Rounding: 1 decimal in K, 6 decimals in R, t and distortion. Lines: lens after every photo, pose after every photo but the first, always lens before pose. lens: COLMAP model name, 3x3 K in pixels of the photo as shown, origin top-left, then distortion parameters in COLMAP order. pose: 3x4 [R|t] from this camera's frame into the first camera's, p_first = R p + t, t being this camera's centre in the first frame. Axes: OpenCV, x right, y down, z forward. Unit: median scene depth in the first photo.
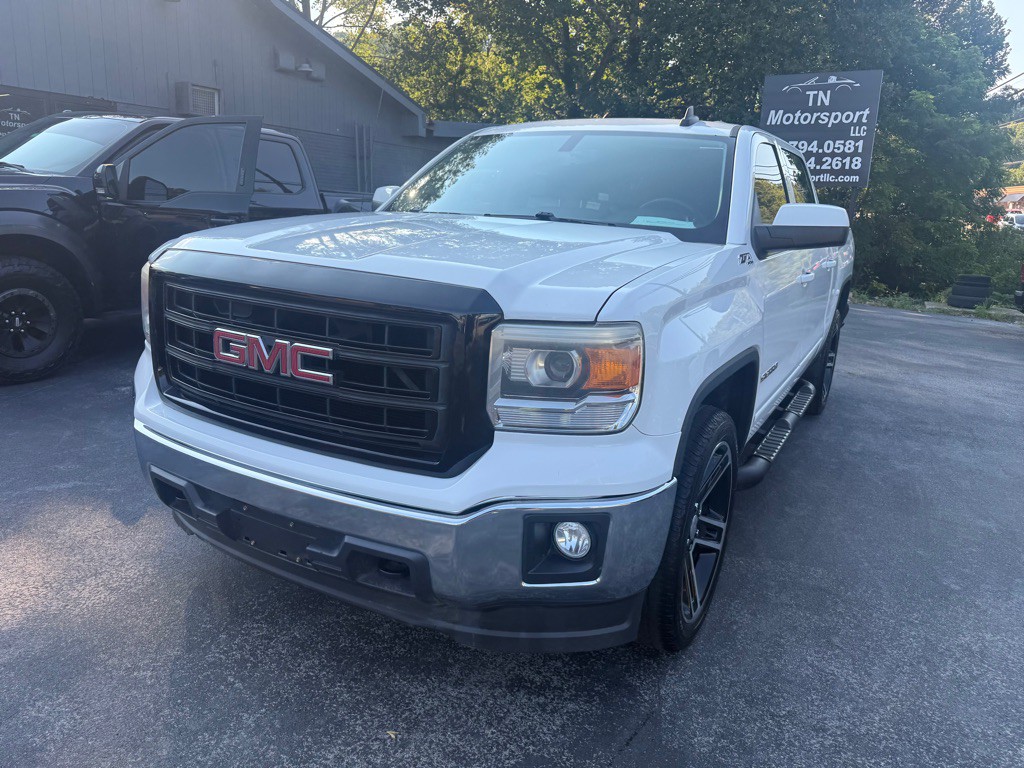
lens RADIAL K [[728.9, 0, 504.3], [0, 728.9, 374.1], [0, 0, 1]] dist [0.020063, -0.026052]
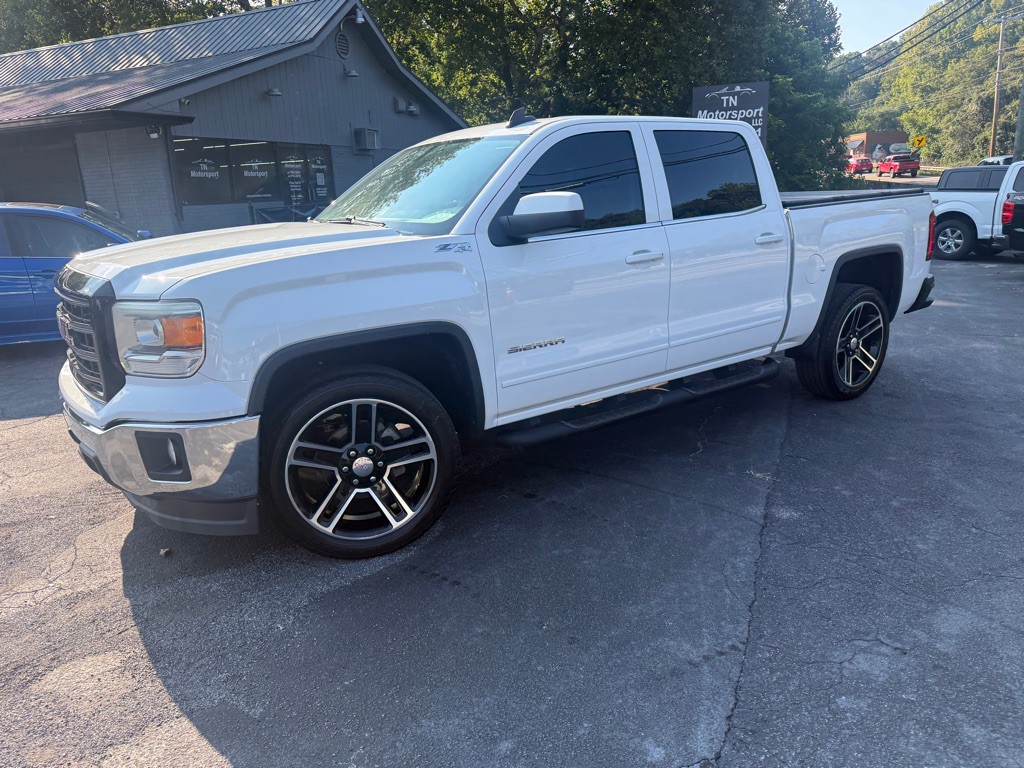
lens RADIAL K [[728.9, 0, 514.4], [0, 728.9, 382.6], [0, 0, 1]] dist [0.020063, -0.026052]
pose [[0.911805, 0.020350, -0.410119, 1.196672], [-0.011773, 0.999656, 0.023428, 0.044159], [0.410455, -0.016533, 0.911731, -0.044837]]
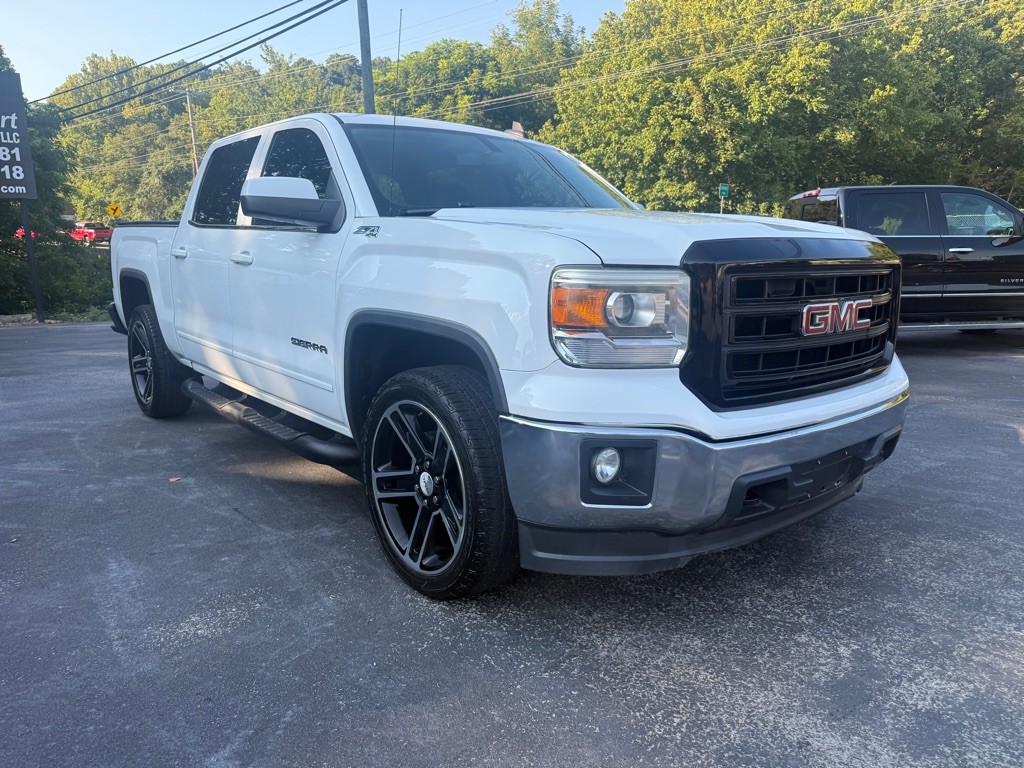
lens RADIAL K [[728.9, 0, 516.7], [0, 728.9, 387.5], [0, 0, 1]] dist [0.020063, -0.026052]
pose [[0.811339, -0.173269, 0.558308, -0.624491], [0.189312, 0.981474, 0.029486, -0.844509], [-0.553074, 0.081771, 0.829110, 4.117312]]
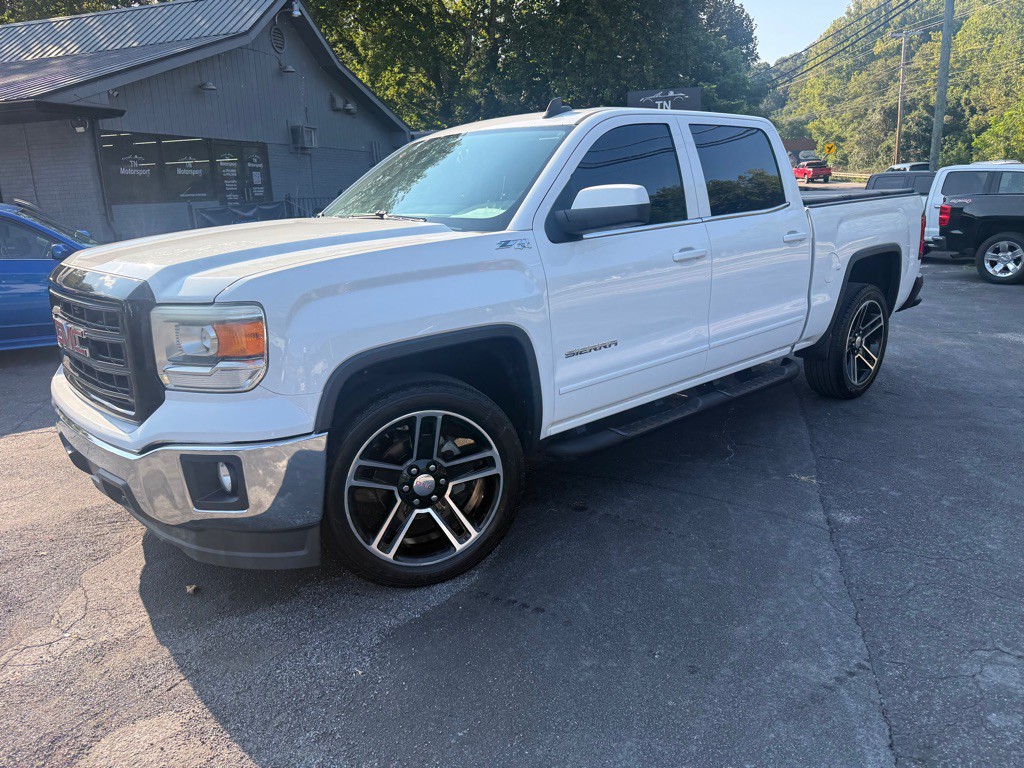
lens RADIAL K [[728.9, 0, 515.1], [0, 728.9, 382.2], [0, 0, 1]] dist [0.020063, -0.026052]
pose [[0.949062, 0.000318, -0.315091, 0.889849], [0.005936, 0.999804, 0.018887, 0.038891], [0.315035, -0.019795, 0.948874, -0.043056]]
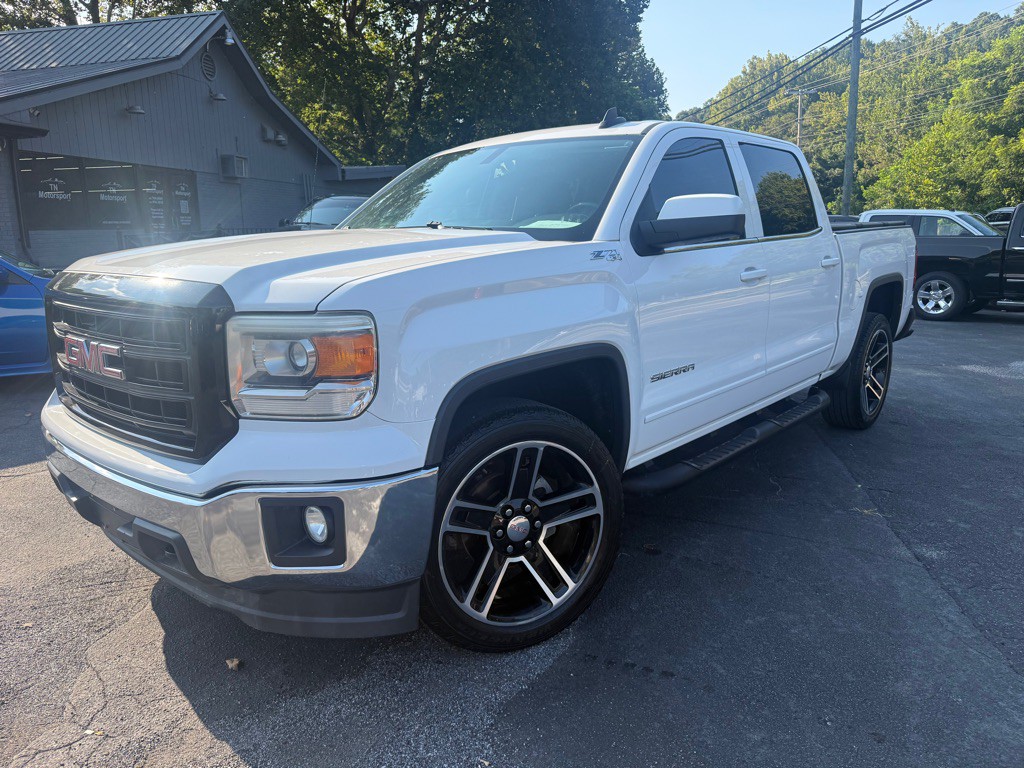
lens RADIAL K [[728.9, 0, 506.4], [0, 728.9, 376.7], [0, 0, 1]] dist [0.020063, -0.026052]
pose [[0.977213, -0.020695, -0.211250, 0.530884], [0.012413, 0.999104, -0.040457, 0.058316], [0.211898, 0.036913, 0.976594, 0.033898]]
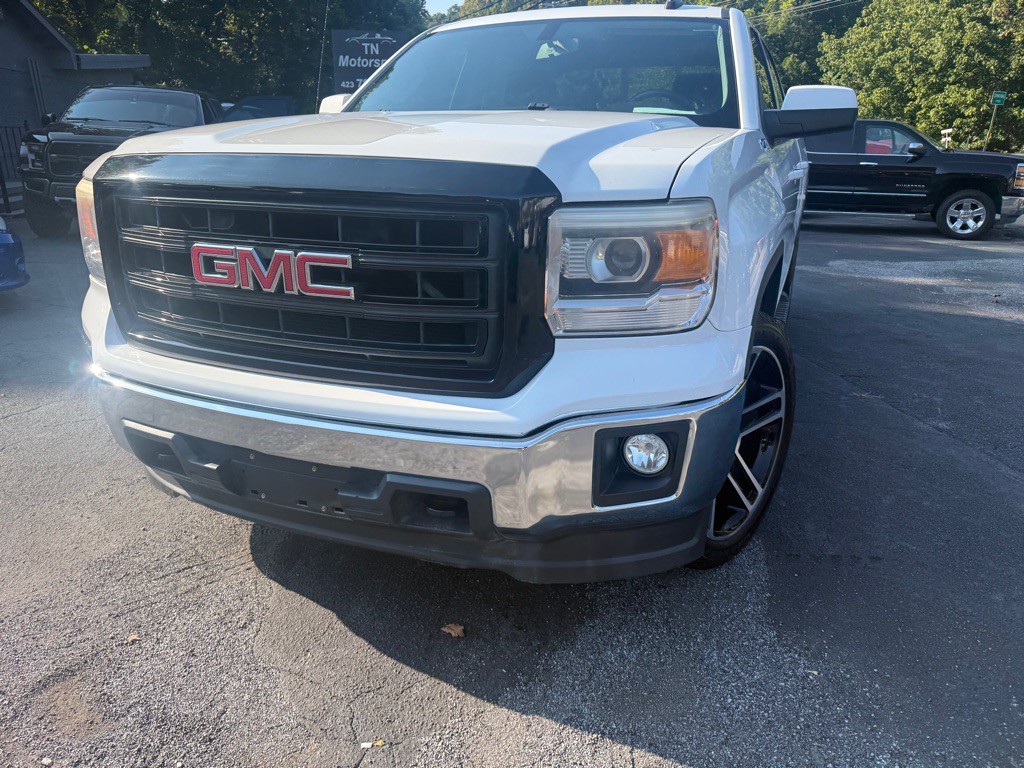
lens RADIAL K [[728.9, 0, 515.7], [0, 728.9, 387.5], [0, 0, 1]] dist [0.020063, -0.026052]
pose [[0.989889, -0.082796, 0.115176, -0.147524], [0.071544, 0.992550, 0.098620, 0.042961], [-0.122483, -0.089382, 0.988437, 0.134076]]
